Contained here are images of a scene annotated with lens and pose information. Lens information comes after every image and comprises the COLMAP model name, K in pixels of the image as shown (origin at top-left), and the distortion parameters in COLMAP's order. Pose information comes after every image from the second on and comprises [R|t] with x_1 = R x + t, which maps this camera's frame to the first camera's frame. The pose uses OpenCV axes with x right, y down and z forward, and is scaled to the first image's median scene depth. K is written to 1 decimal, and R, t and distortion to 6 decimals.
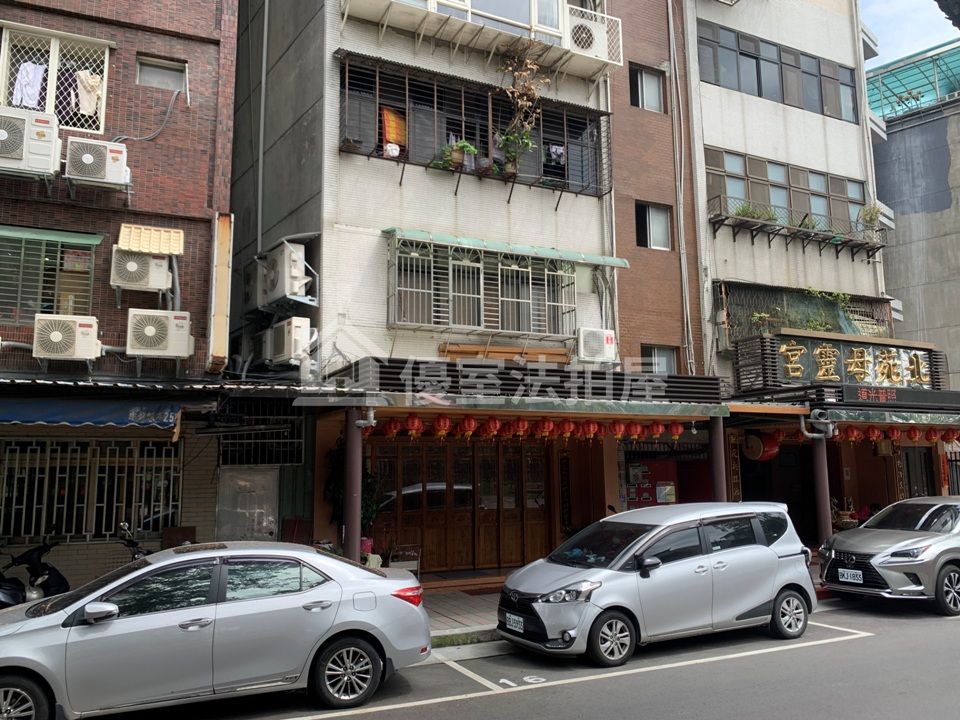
lens RADIAL K [[732.4, 0, 474.1], [0, 732.4, 359.7], [0, 0, 1]] dist [0.108320, -0.215878]
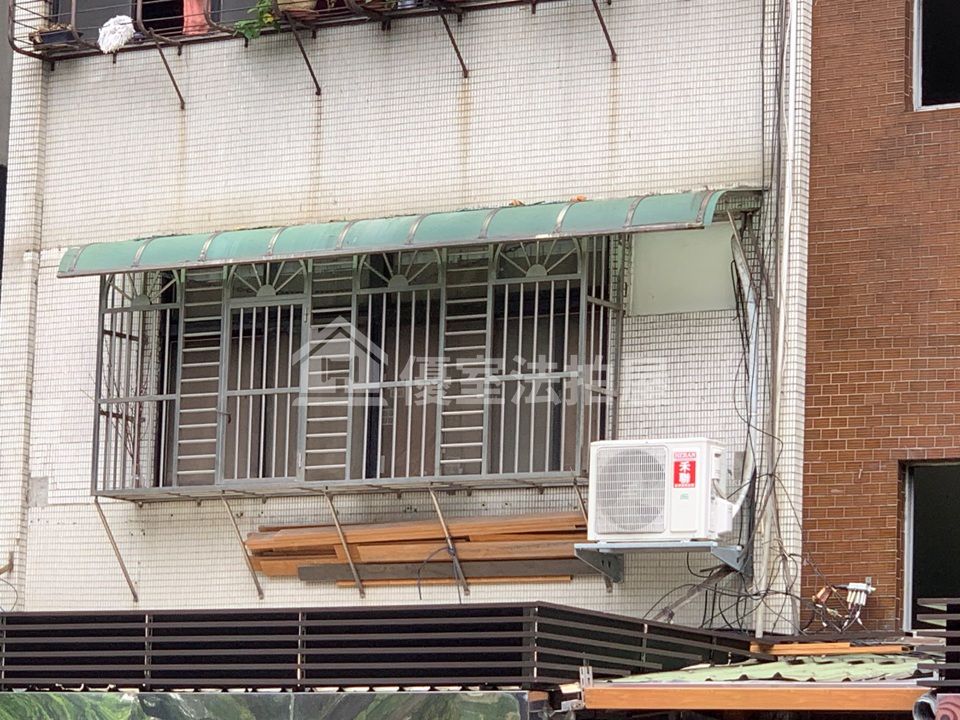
lens RADIAL K [[3606.7, 0, 480.0], [0, 3606.7, 360.0], [0, 0, 1]] dist [-0.040345, 0.445459]
pose [[0.540136, -0.096726, -0.836001, 1.412254], [0.082550, 0.994672, -0.061749, 0.011974], [0.837520, -0.035659, 0.545243, 0.132448]]
